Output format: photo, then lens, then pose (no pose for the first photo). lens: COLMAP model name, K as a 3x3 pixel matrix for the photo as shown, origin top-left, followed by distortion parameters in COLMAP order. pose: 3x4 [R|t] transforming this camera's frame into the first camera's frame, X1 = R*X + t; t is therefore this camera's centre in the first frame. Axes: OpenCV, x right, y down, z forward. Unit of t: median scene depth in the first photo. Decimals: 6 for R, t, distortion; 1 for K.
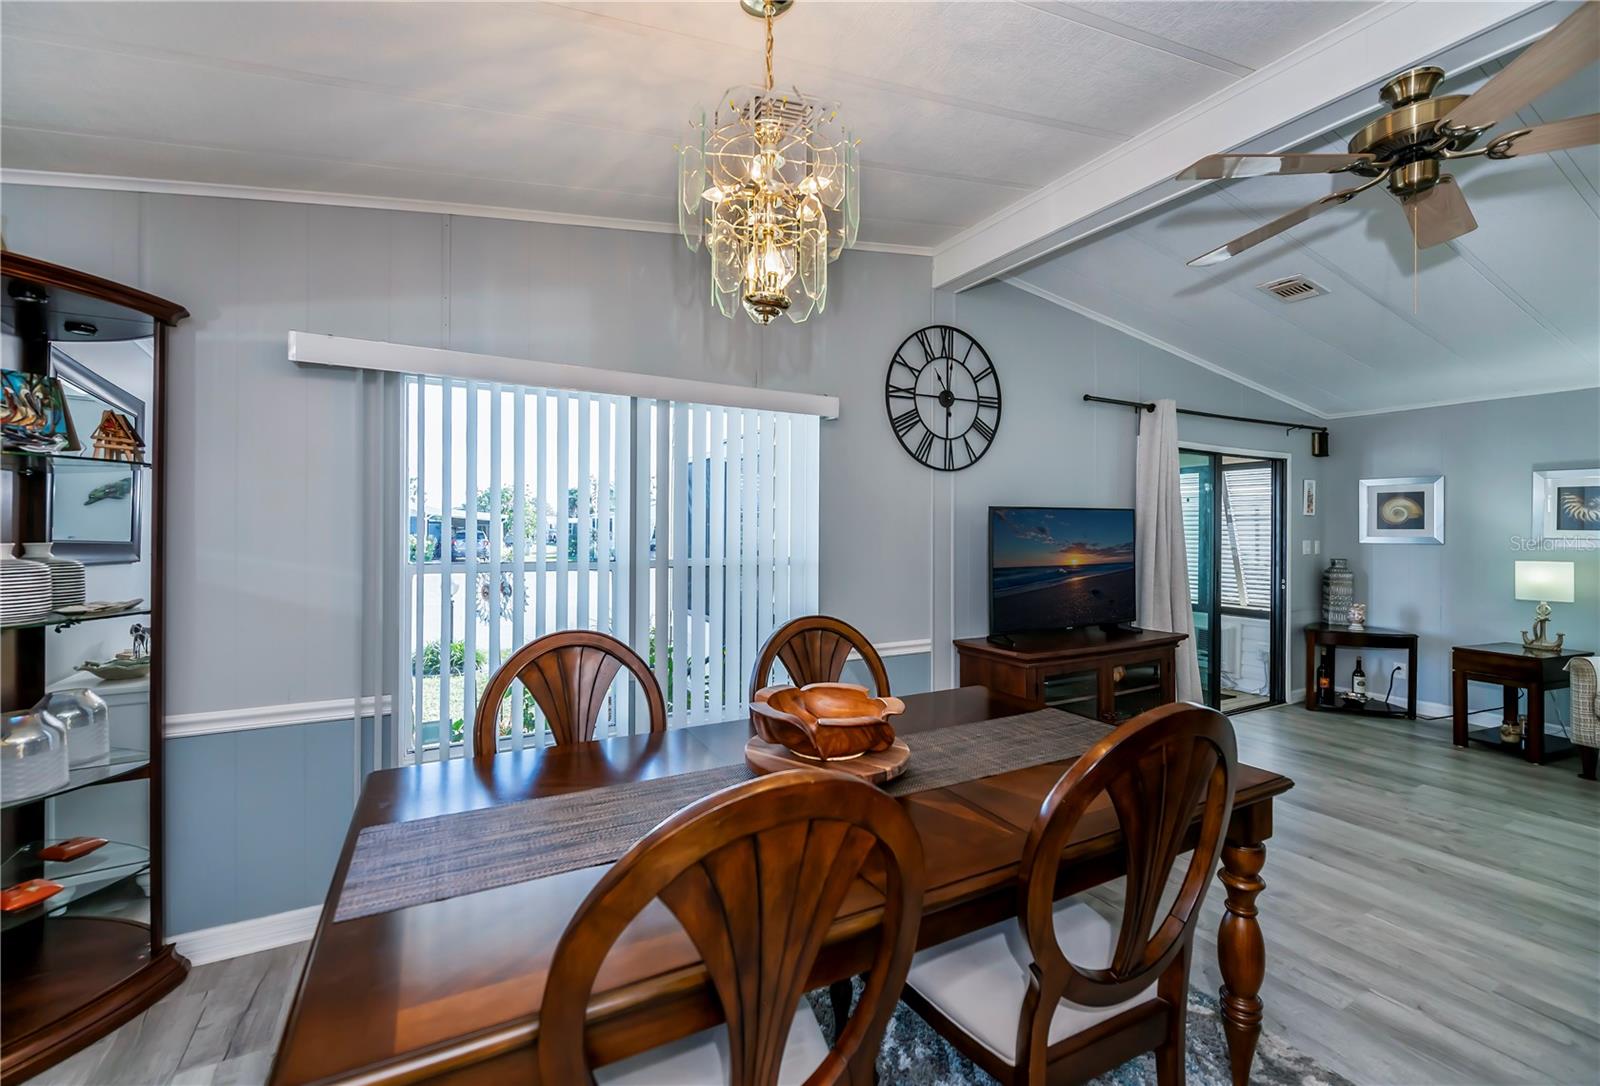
lens RADIAL K [[671.4, 0, 803.6], [0, 671.4, 518.0], [0, 0, 1]] dist [-0.000199, -0.000314]
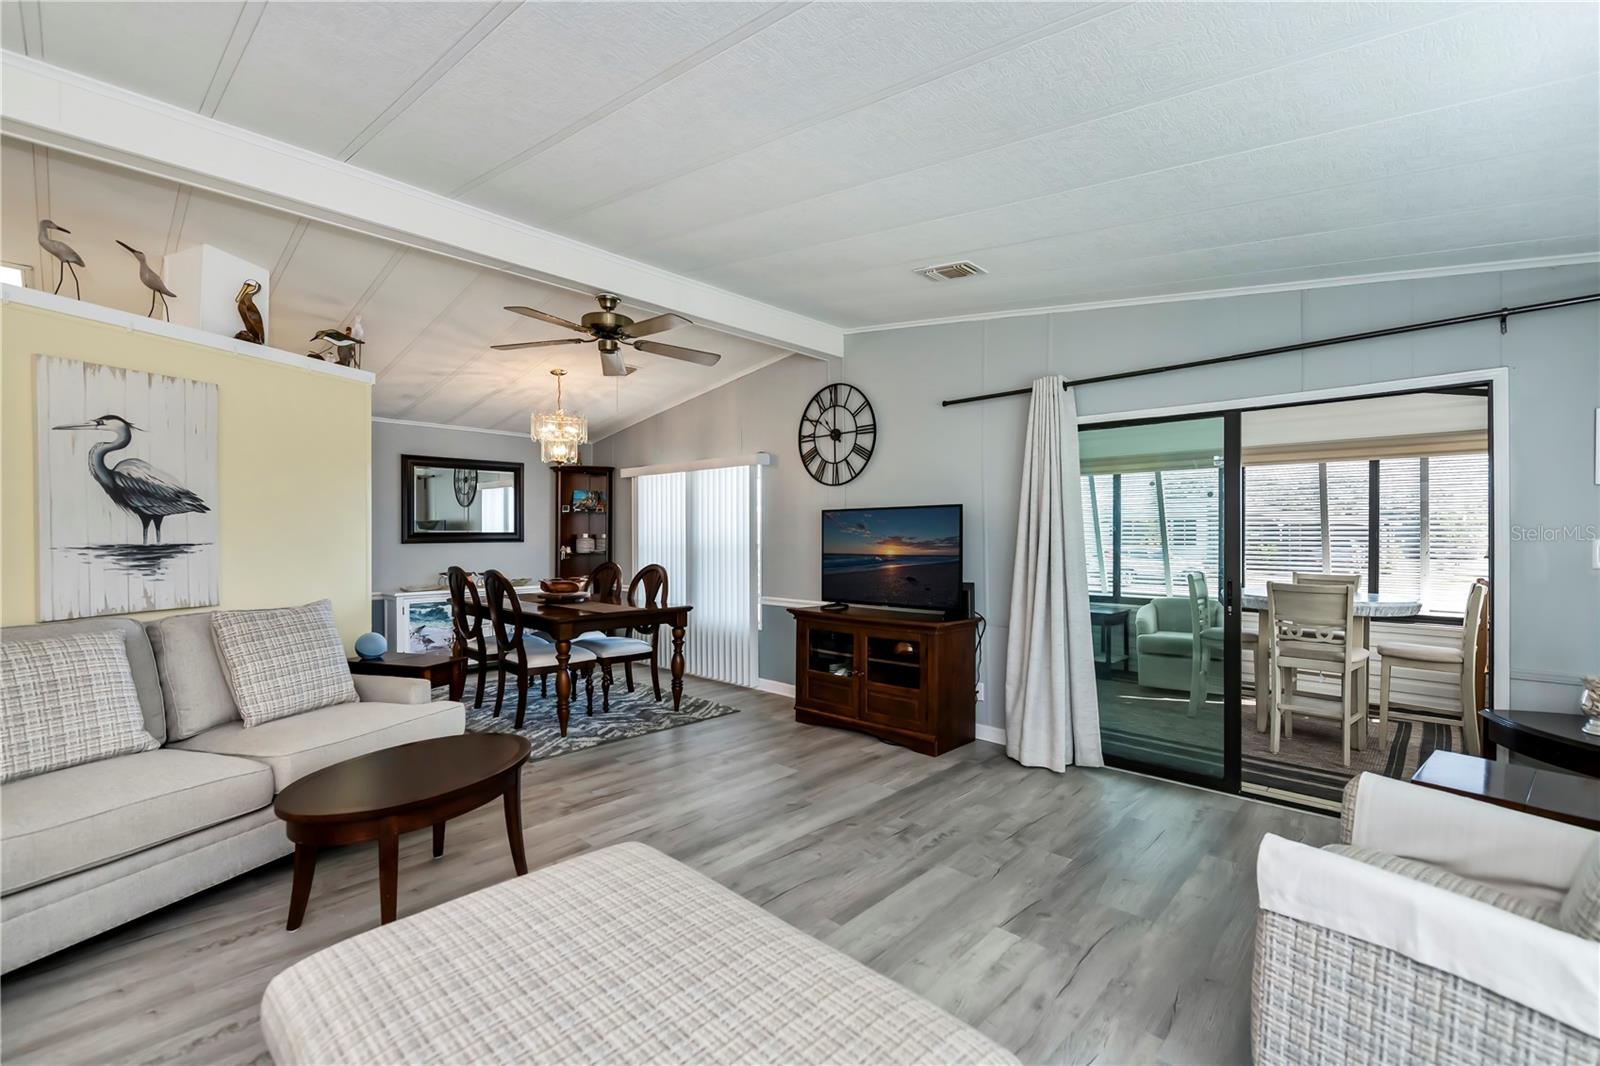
lens RADIAL K [[701.2, 0, 799.8], [0, 701.2, 537.7], [0, 0, 1]] dist [-0.000808, -0.000051]
pose [[0.281627, -0.000722, -0.959524, 1.587332], [0.014865, 0.999883, 0.003611, 0.033050], [0.959409, -0.015280, 0.281605, 0.498485]]
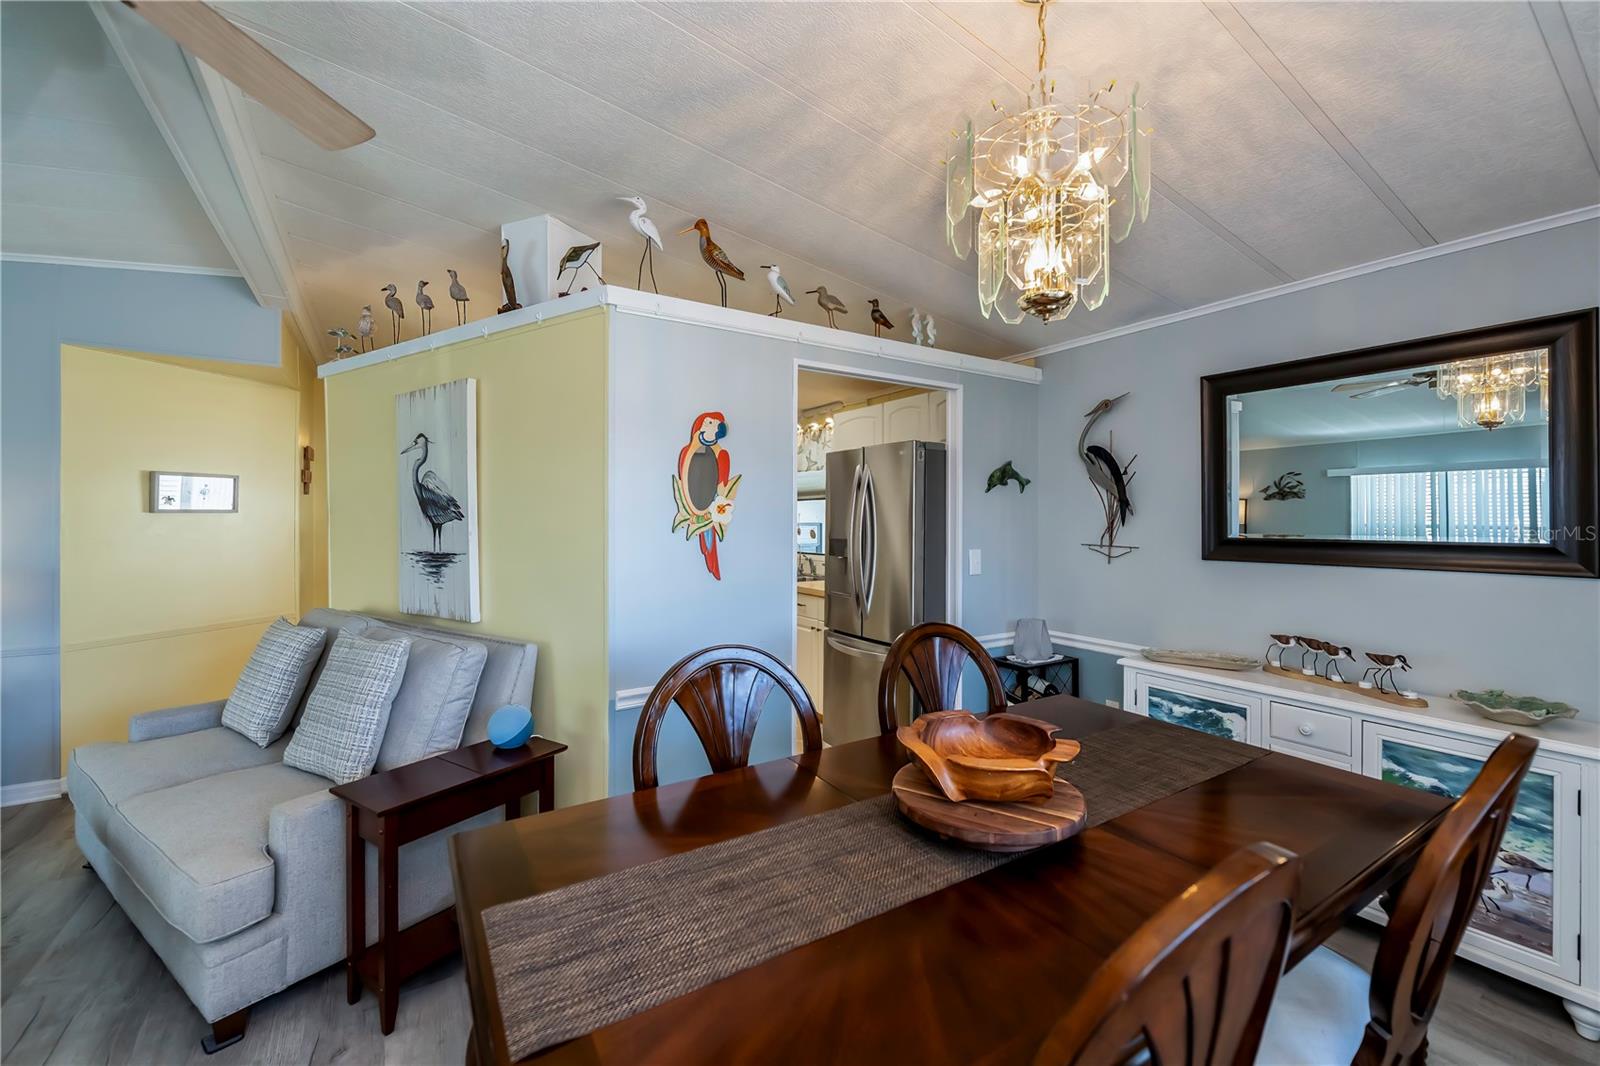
lens RADIAL K [[640.0, 0, 813.6], [0, 640.0, 516.9], [0, 0, 1]] dist [-0.002984, -0.001626]
pose [[-0.998263, -0.005746, -0.058628, 0.136537], [-0.004957, 0.999895, -0.013606, -0.003006], [0.058700, -0.013292, -0.998187, 0.802196]]
